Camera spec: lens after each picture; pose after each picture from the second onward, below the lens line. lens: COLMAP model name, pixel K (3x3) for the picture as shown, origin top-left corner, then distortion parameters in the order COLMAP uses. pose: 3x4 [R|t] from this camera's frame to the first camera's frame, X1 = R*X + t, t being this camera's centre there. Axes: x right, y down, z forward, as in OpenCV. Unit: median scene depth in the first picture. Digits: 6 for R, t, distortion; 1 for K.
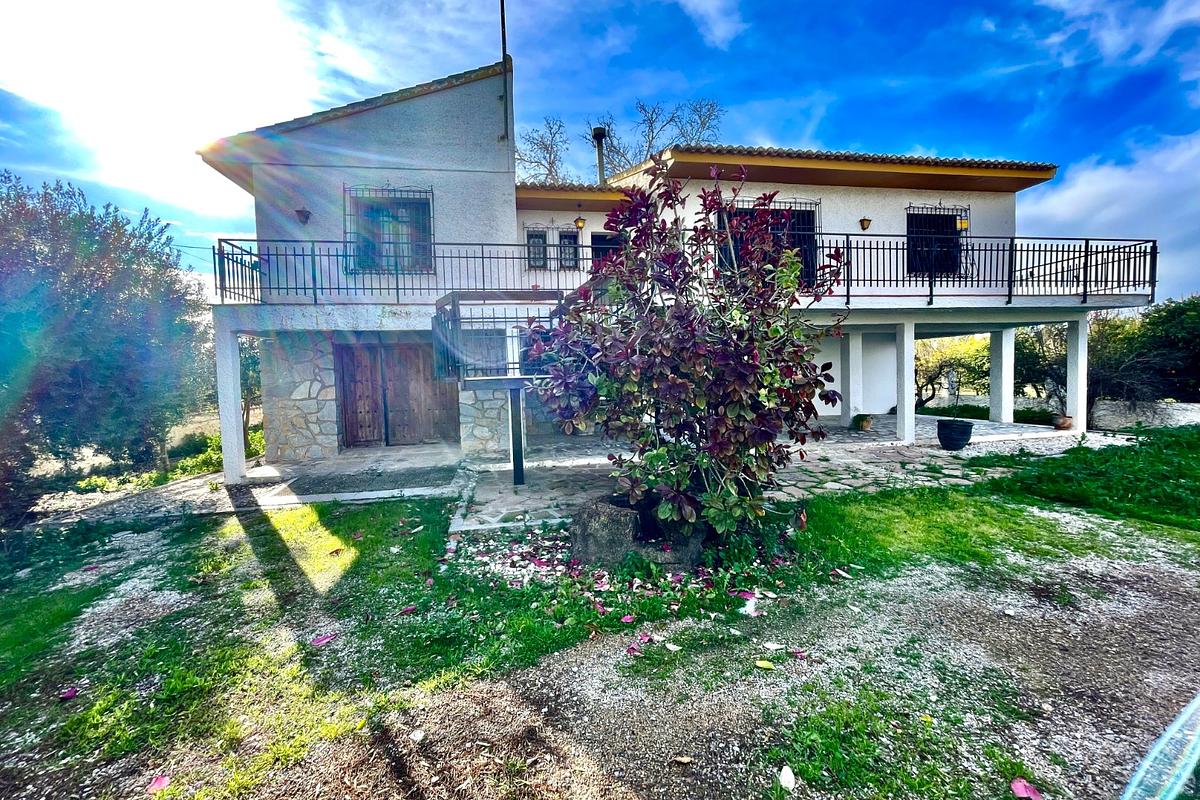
lens RADIAL K [[482.7, 0, 596.7], [0, 482.7, 400.1], [0, 0, 1]] dist [0.000503, -0.000517]
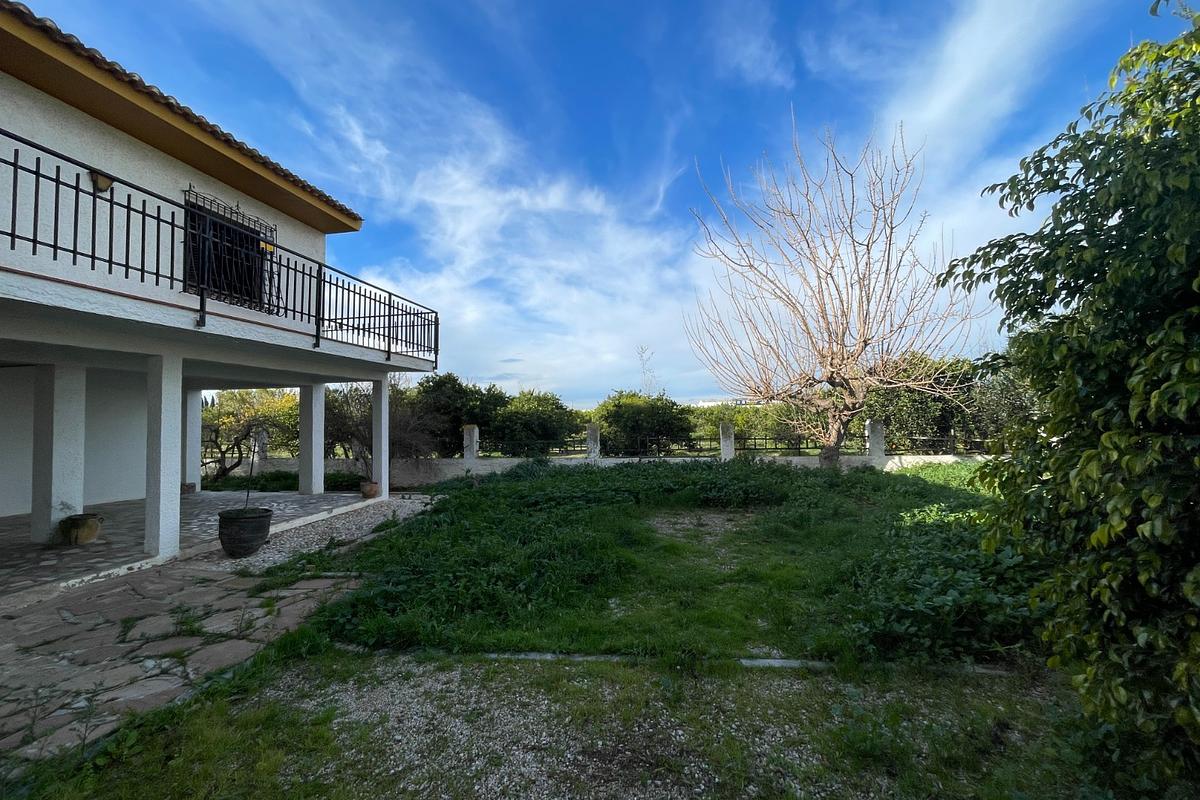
lens RADIAL K [[482.7, 0, 592.2], [0, 482.7, 396.0], [0, 0, 1]] dist [0.000503, -0.000517]
pose [[0.349667, 0.066976, 0.934477, 0.235770], [0.051837, 0.994530, -0.090677, -0.024178], [-0.935439, 0.080147, 0.344282, 0.265447]]
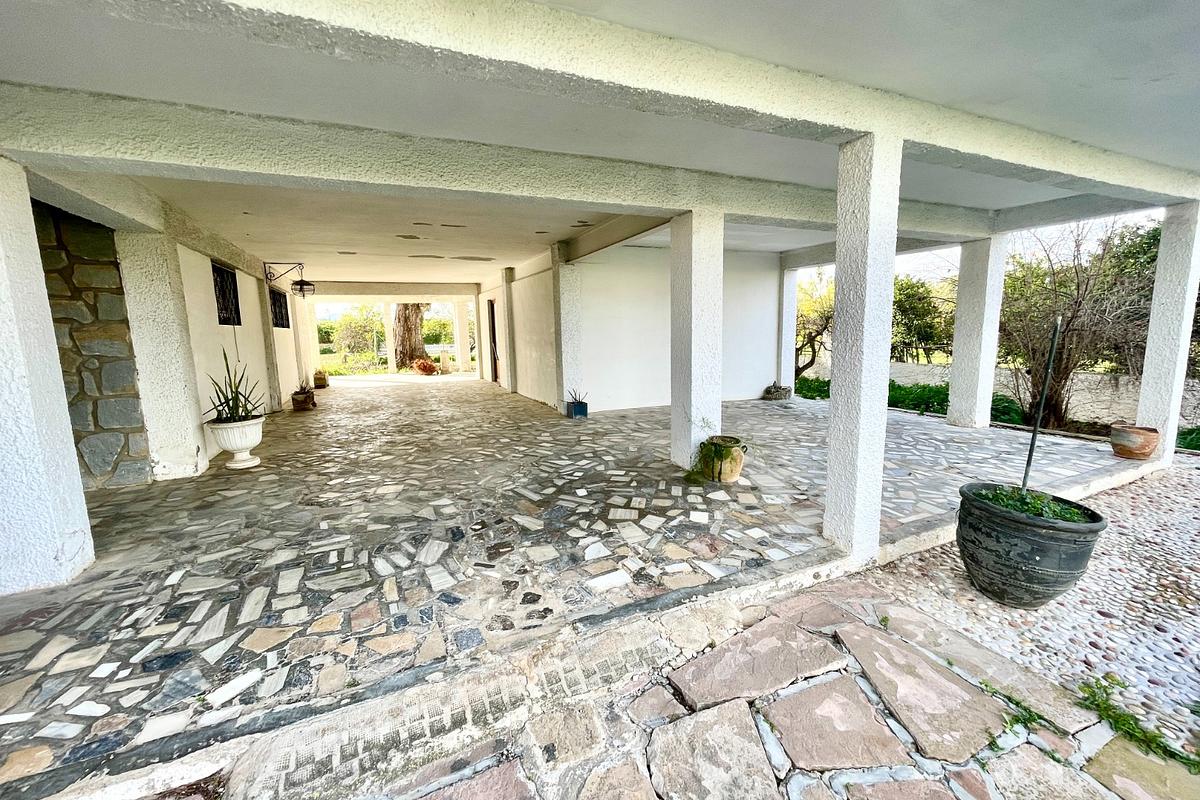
lens RADIAL K [[482.7, 0, 595.2], [0, 482.7, 397.8], [0, 0, 1]] dist [0.000503, -0.000517]
pose [[0.968079, -0.020989, 0.249763, 0.366576], [-0.002100, 0.995773, 0.091819, -0.033885], [-0.250635, -0.089412, 0.963944, 0.674443]]
